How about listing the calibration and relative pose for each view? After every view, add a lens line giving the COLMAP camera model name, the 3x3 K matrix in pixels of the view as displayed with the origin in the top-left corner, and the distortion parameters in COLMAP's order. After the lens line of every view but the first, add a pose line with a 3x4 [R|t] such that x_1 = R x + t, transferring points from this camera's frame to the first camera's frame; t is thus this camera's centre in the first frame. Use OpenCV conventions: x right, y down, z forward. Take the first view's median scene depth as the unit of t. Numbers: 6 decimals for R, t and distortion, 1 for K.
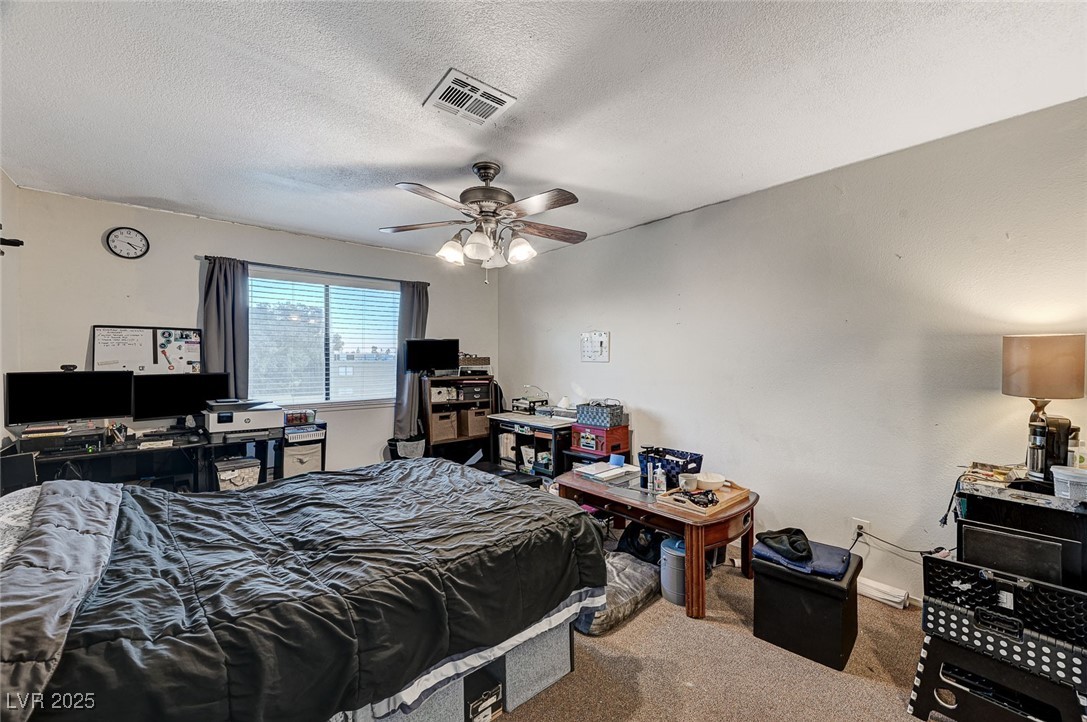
lens RADIAL K [[433.3, 0, 546.3], [0, 433.3, 354.8], [0, 0, 1]] dist [-0.001004, 0.000150]
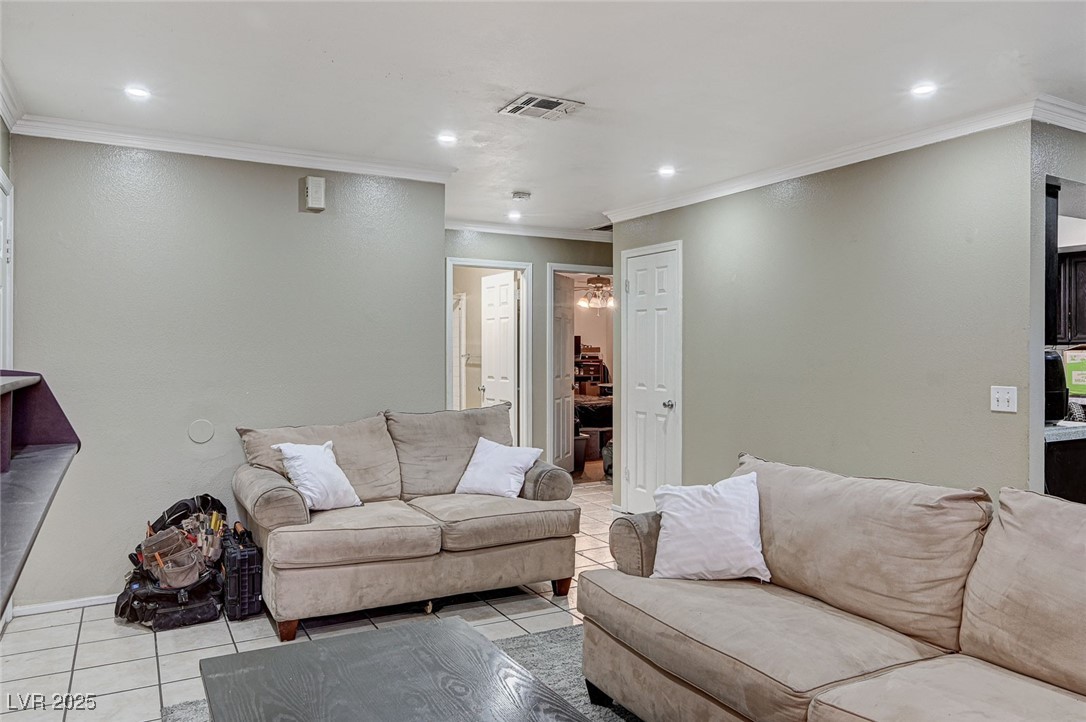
lens RADIAL K [[754.6, 0, 545.0], [0, 754.6, 348.8], [0, 0, 1]] dist [-0.001991, -0.002824]
pose [[0.978672, 0.001303, -0.205427, 0.252268], [-0.000639, 0.999994, 0.003299, 0.002178], [0.205430, -0.003097, 0.978667, -1.835781]]
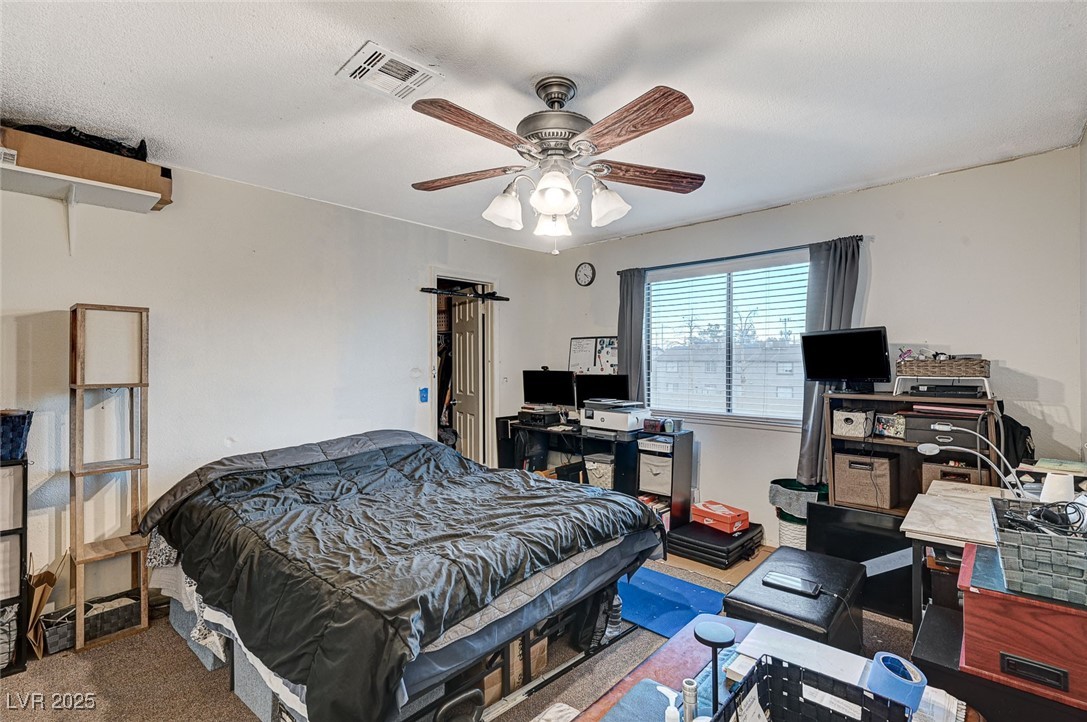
lens RADIAL K [[492.4, 0, 545.2], [0, 492.4, 355.5], [0, 0, 1]] dist [-0.000890, -0.000117]
pose [[0.110838, -0.010012, -0.993788, 0.385663], [0.011485, 0.999895, -0.008793, 0.000734], [0.993772, -0.010439, 0.110941, 0.541571]]
